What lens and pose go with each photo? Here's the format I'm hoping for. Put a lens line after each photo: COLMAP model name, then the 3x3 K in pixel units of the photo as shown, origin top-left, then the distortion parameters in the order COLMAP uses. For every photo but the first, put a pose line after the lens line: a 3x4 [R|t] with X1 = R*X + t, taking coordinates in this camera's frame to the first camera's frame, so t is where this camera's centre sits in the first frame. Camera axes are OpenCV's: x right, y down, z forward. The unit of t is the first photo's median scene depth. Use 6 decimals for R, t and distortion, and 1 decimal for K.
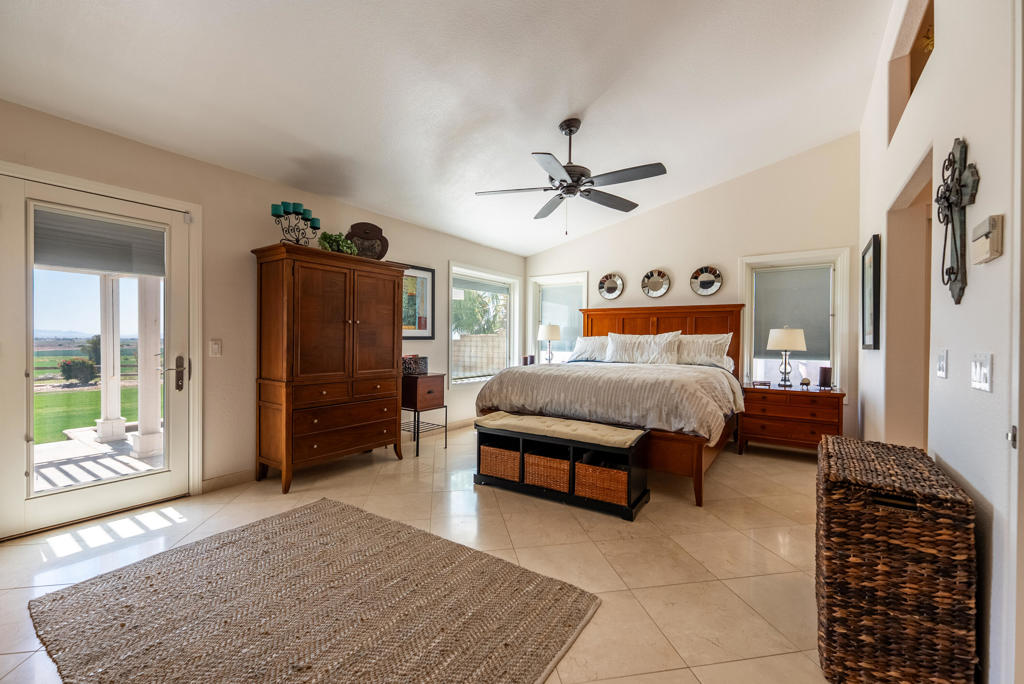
lens RADIAL K [[413.1, 0, 510.5], [0, 413.1, 342.5], [0, 0, 1]] dist [0.001694, -0.000768]
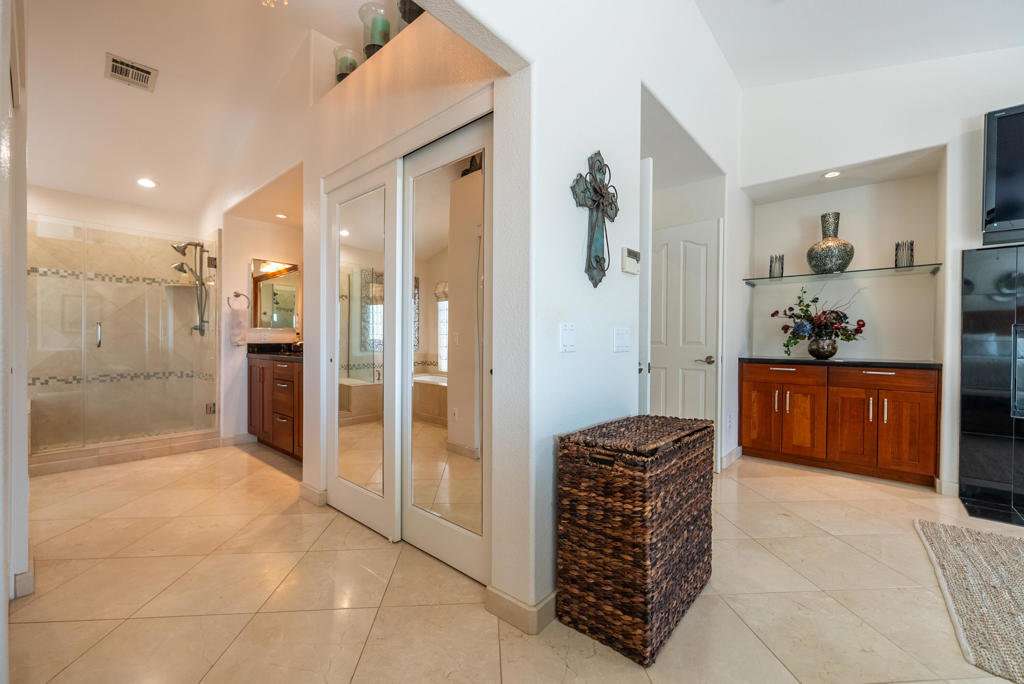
lens RADIAL K [[413.1, 0, 509.9], [0, 413.1, 343.7], [0, 0, 1]] dist [0.001694, -0.000768]
pose [[-0.994962, -0.014745, 0.099159, 0.518514], [-0.013743, 0.999847, 0.010776, 0.026828], [-0.099303, 0.009359, -0.995013, 0.963508]]
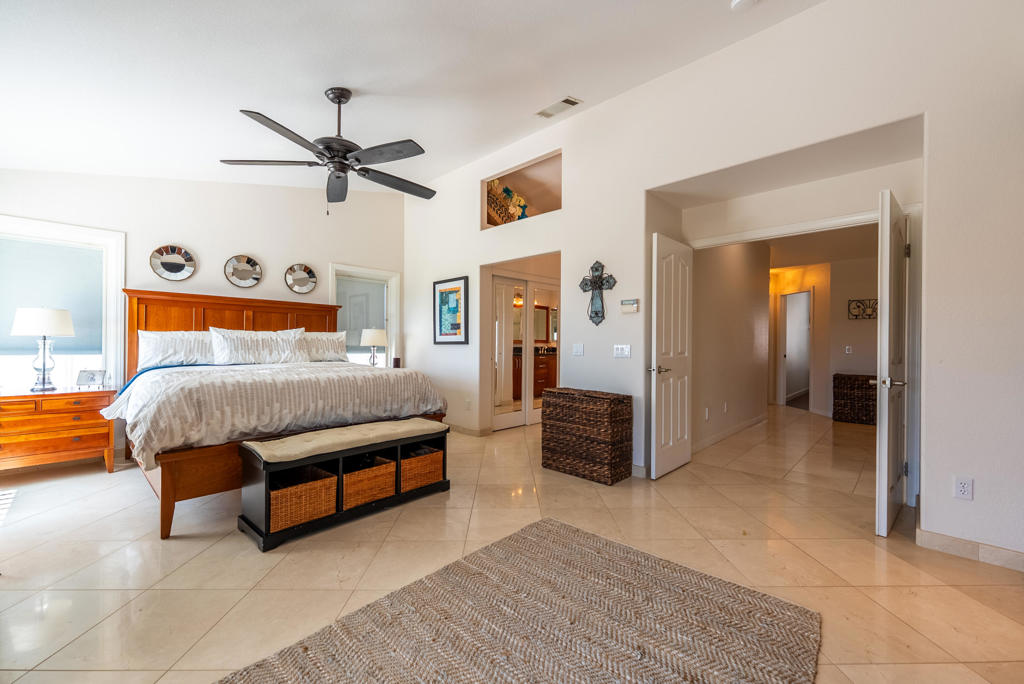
lens RADIAL K [[413.1, 0, 512.7], [0, 413.1, 343.6], [0, 0, 1]] dist [0.001694, -0.000768]
pose [[0.151266, -0.008735, 0.988454, -0.654620], [-0.002878, 0.999953, 0.009277, -0.002207], [-0.988489, -0.004248, 0.151234, 0.483493]]
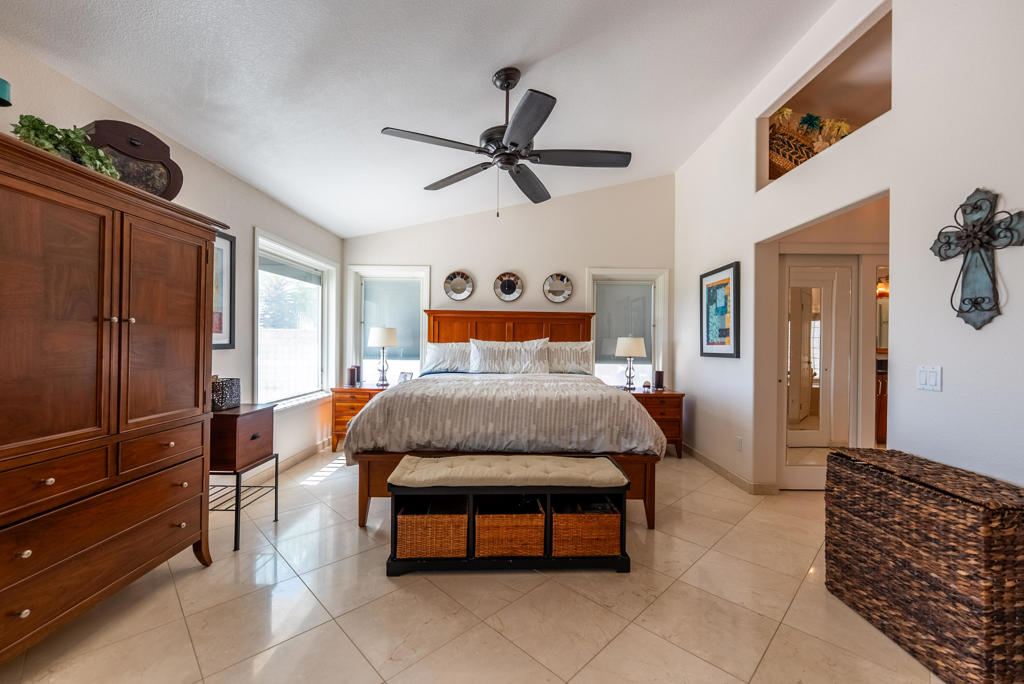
lens RADIAL K [[413.1, 0, 513.6], [0, 413.1, 343.9], [0, 0, 1]] dist [0.001694, -0.000768]
pose [[0.816210, -0.001748, 0.577753, -0.288142], [-0.000702, 0.999992, 0.004017, -0.024658], [-0.577755, -0.003685, 0.816202, 0.344077]]
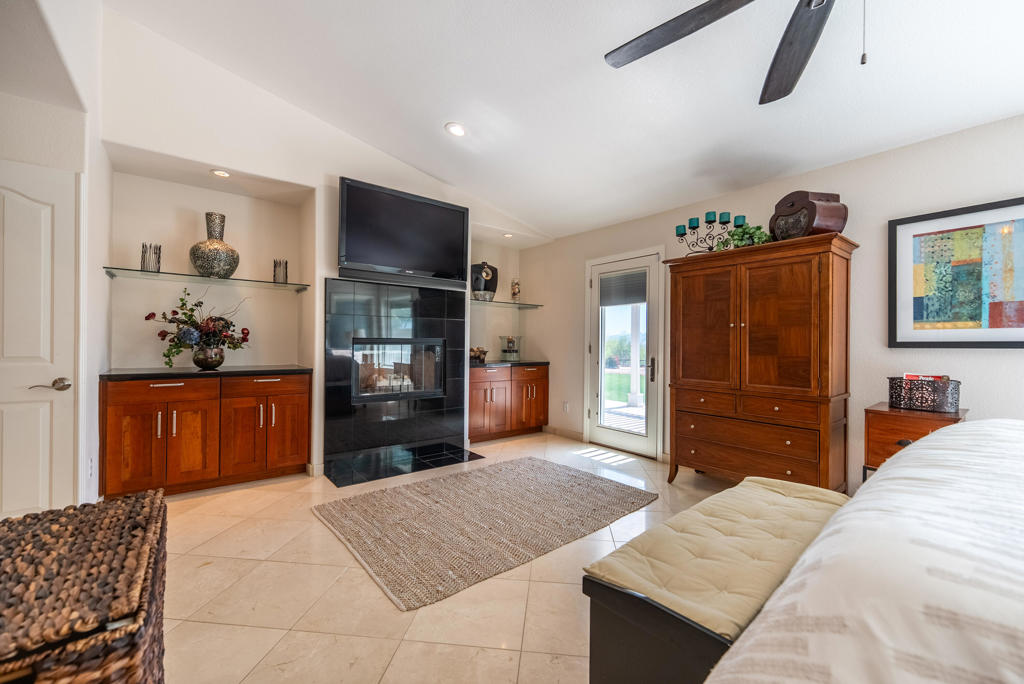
lens RADIAL K [[413.1, 0, 517.7], [0, 413.1, 343.1], [0, 0, 1]] dist [0.001694, -0.000768]
pose [[-0.264329, -0.006202, -0.964413, 0.575511], [-0.015869, 0.999872, -0.002081, -0.003786], [0.964302, 0.014755, -0.264394, 0.795985]]
